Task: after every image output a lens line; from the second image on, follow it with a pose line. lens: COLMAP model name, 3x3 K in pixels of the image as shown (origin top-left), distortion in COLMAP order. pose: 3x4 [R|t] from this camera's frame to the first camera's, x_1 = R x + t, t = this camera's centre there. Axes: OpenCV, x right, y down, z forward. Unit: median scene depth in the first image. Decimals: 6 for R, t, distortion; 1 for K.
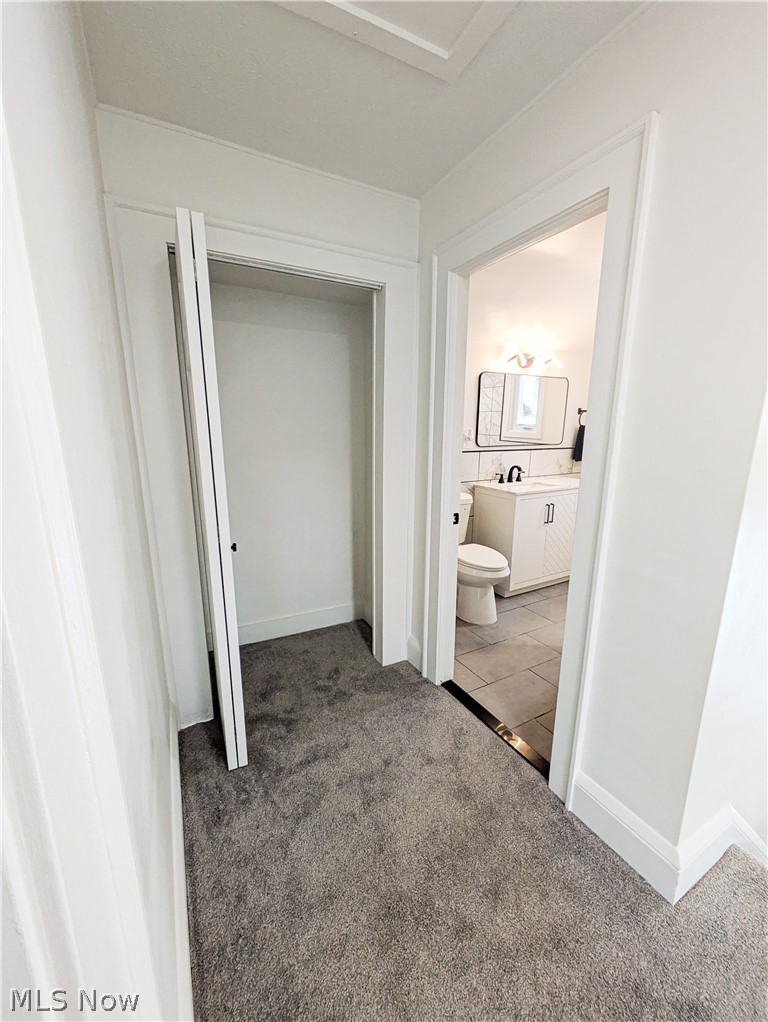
lens RADIAL K [[403.1, 0, 384.0], [0, 403.1, 511.0], [0, 0, 1]] dist [0.003643, -0.000195]
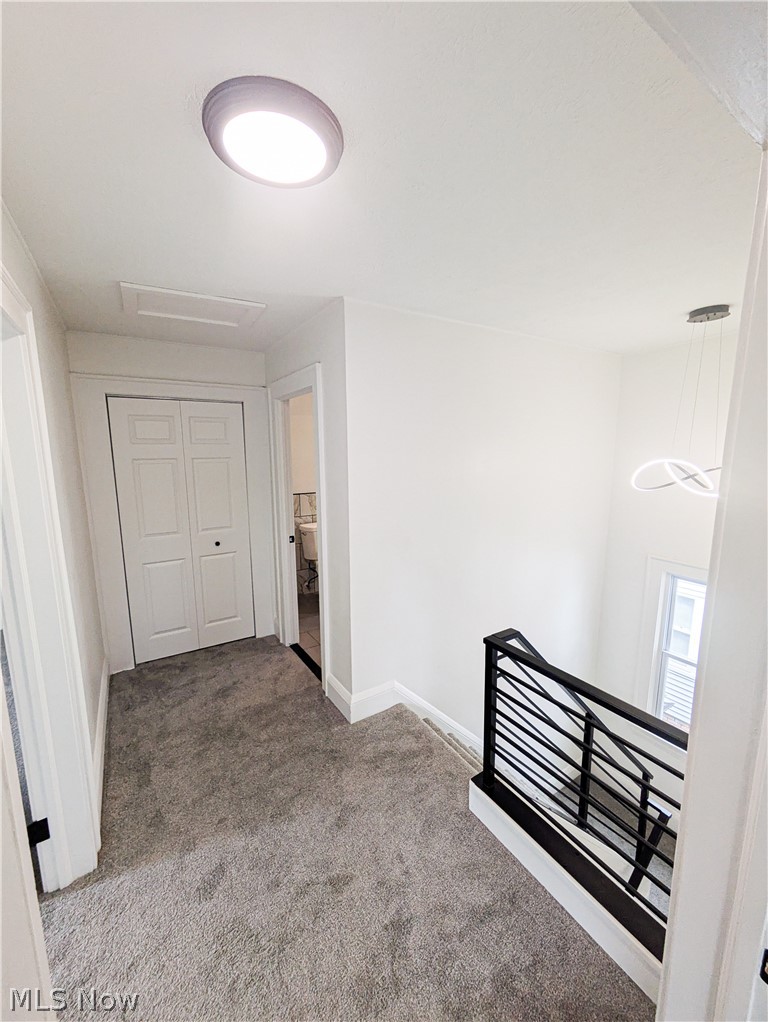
lens RADIAL K [[403.1, 0, 384.0], [0, 403.1, 511.0], [0, 0, 1]] dist [0.003643, -0.000195]
pose [[0.997560, -0.008458, 0.069297, 0.518971], [0.012306, 0.998395, -0.055281, -0.000277], [-0.068719, 0.055999, 0.996063, -0.781254]]
